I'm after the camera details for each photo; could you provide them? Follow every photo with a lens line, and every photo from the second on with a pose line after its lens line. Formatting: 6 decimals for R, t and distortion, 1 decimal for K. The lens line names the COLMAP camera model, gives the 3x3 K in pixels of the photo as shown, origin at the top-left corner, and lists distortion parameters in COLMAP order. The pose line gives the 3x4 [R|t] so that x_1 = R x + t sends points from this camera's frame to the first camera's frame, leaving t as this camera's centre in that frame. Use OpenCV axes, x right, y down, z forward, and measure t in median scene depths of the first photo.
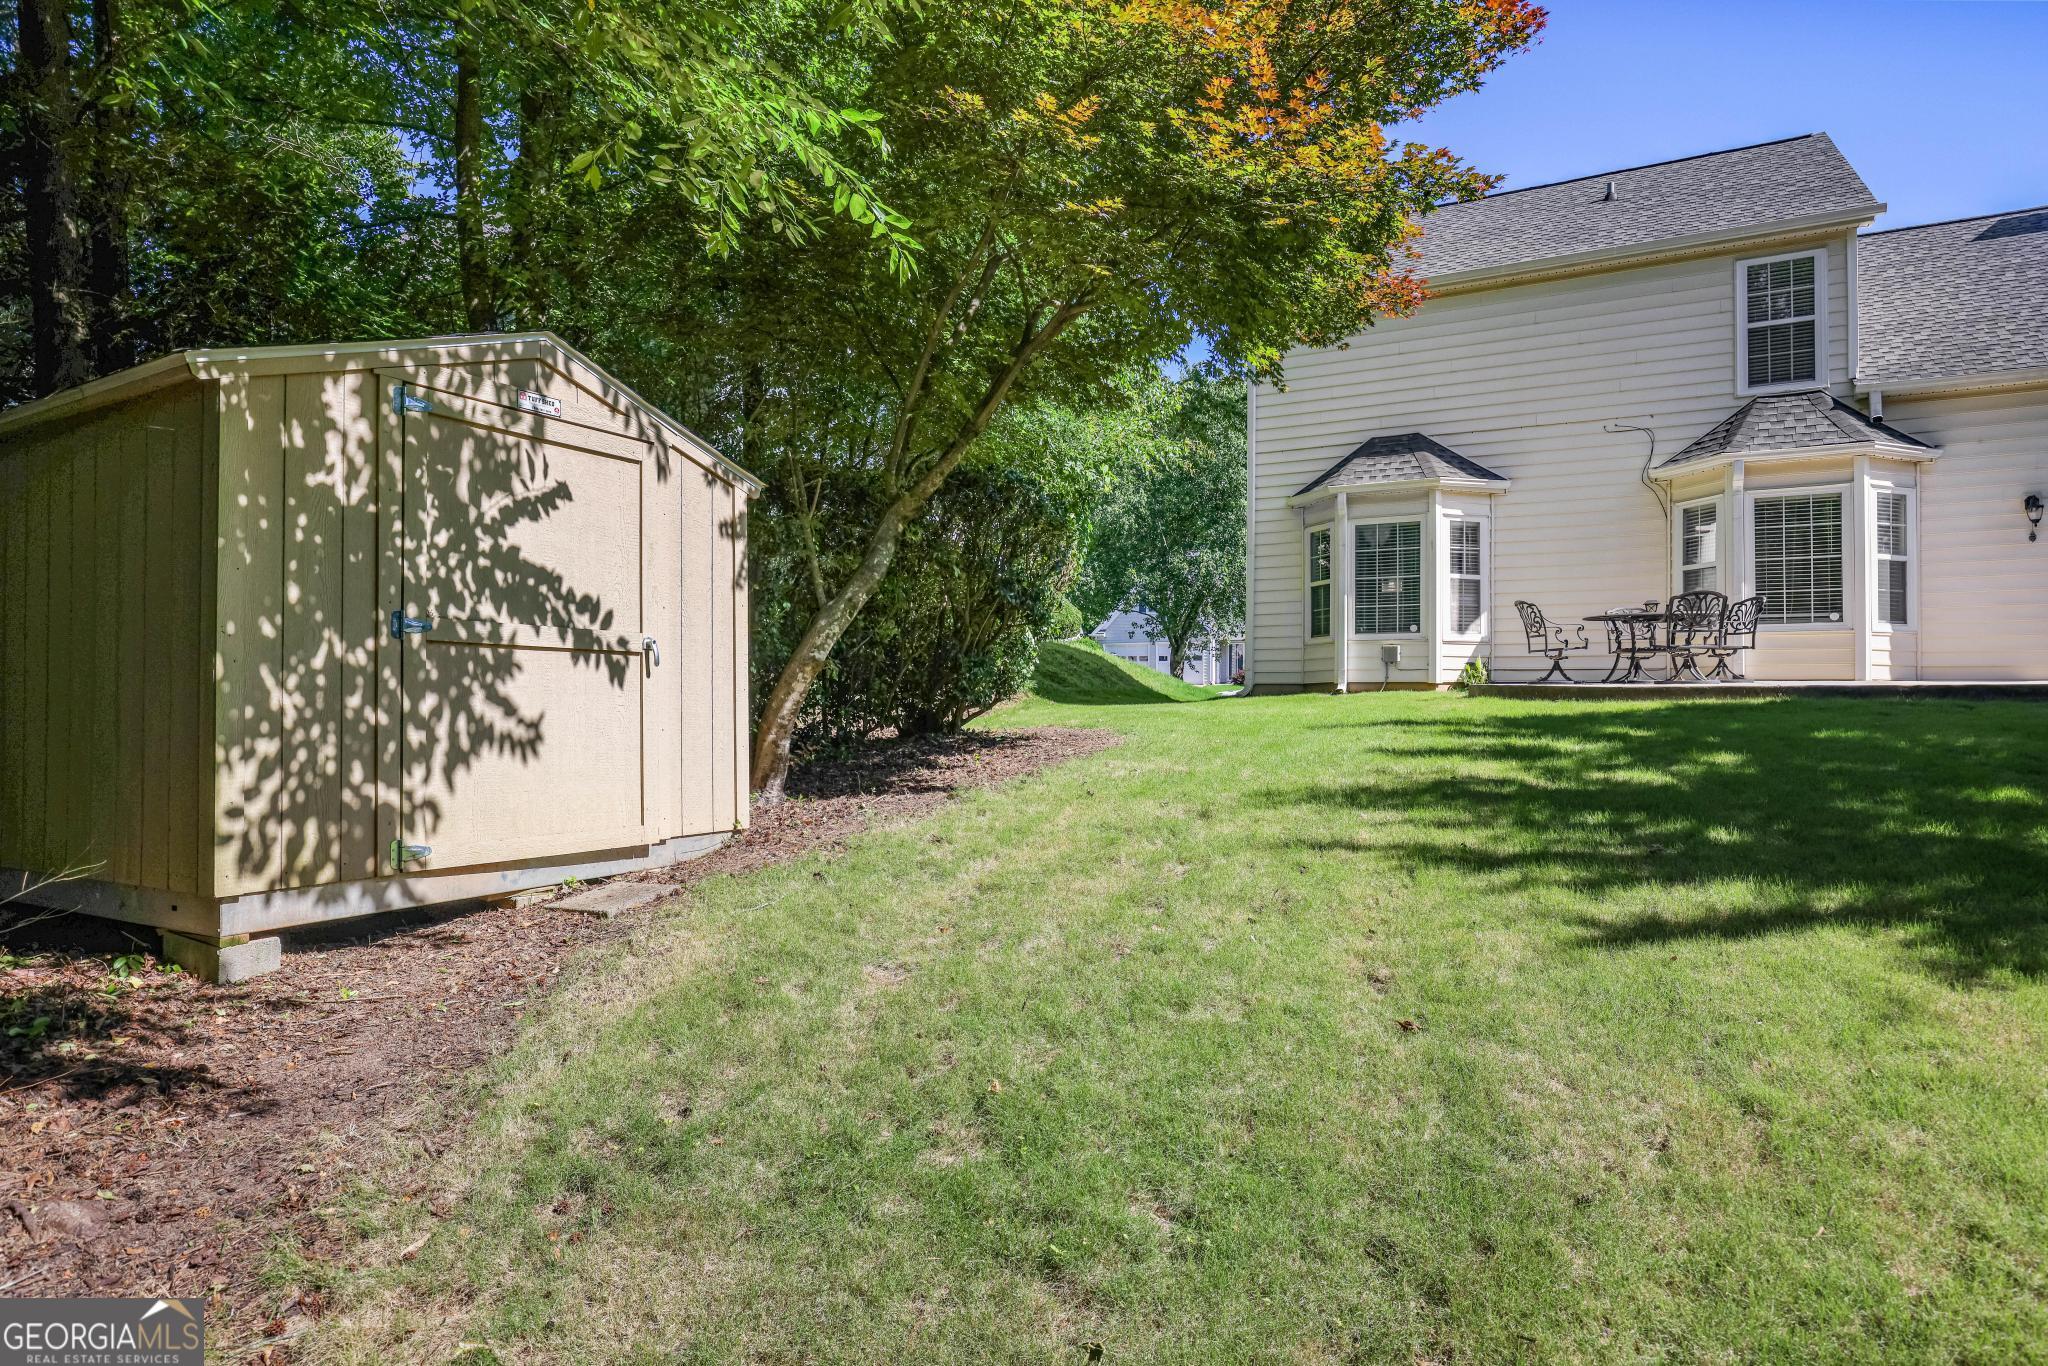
lens RADIAL K [[1157.2, 0, 1013.7], [0, 1157.2, 686.1], [0, 0, 1]] dist [-0.004112, -0.000416]
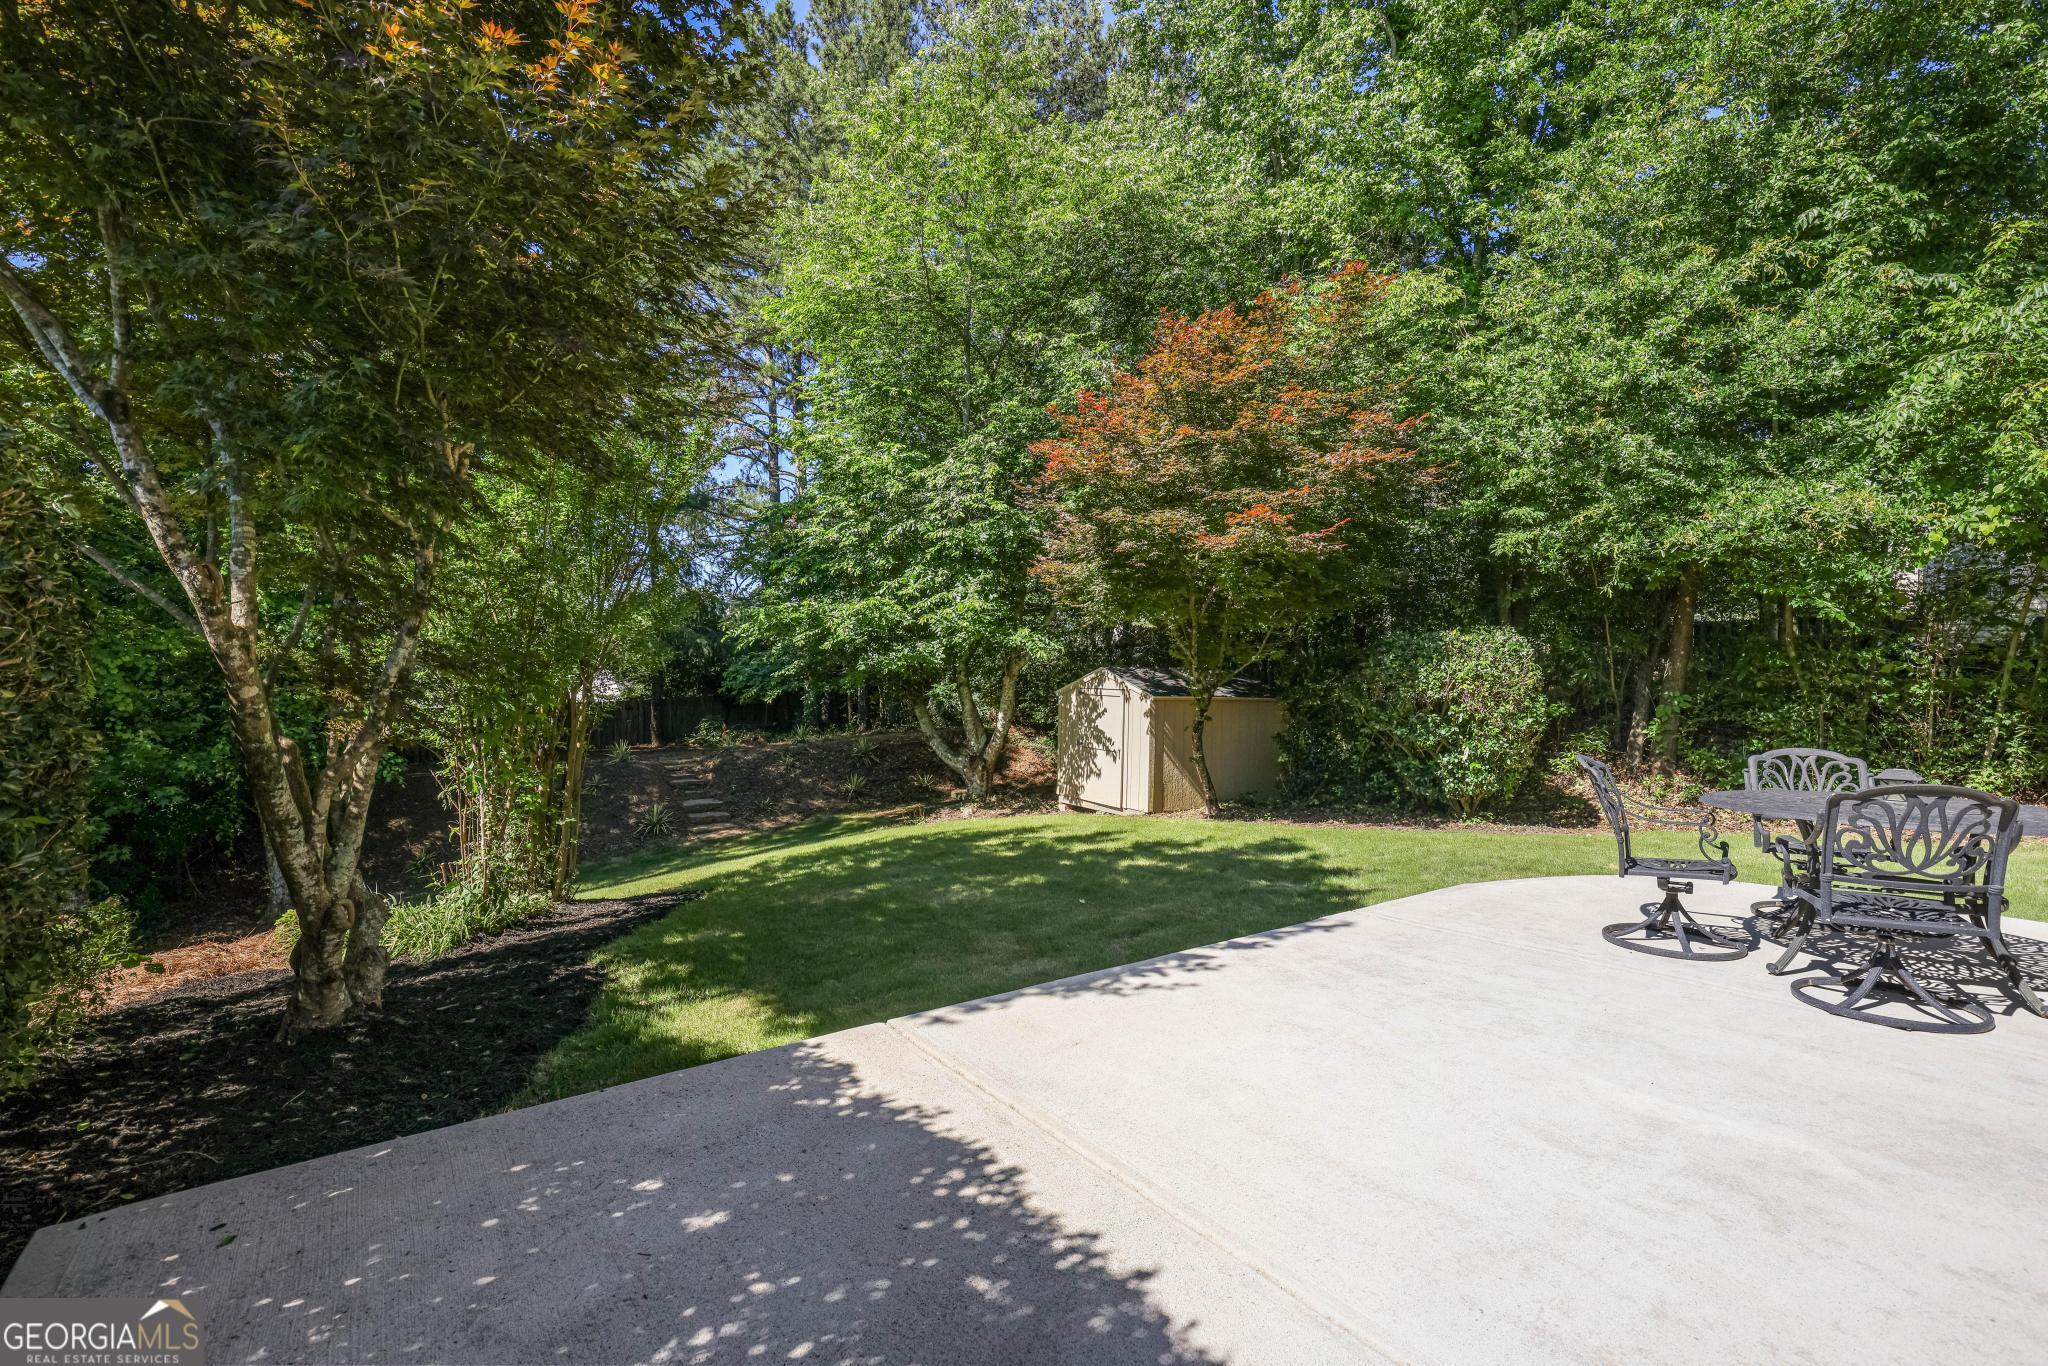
lens RADIAL K [[932.5, 0, 1024.0], [0, 932.5, 683.0], [0, 0, 1]] dist [0.002150, 0.000354]
pose [[-0.457237, 0.000604, -0.889345, 0.924939], [-0.000389, 1.000000, 0.000878, -0.097631], [0.889345, 0.000747, -0.457237, 0.820033]]
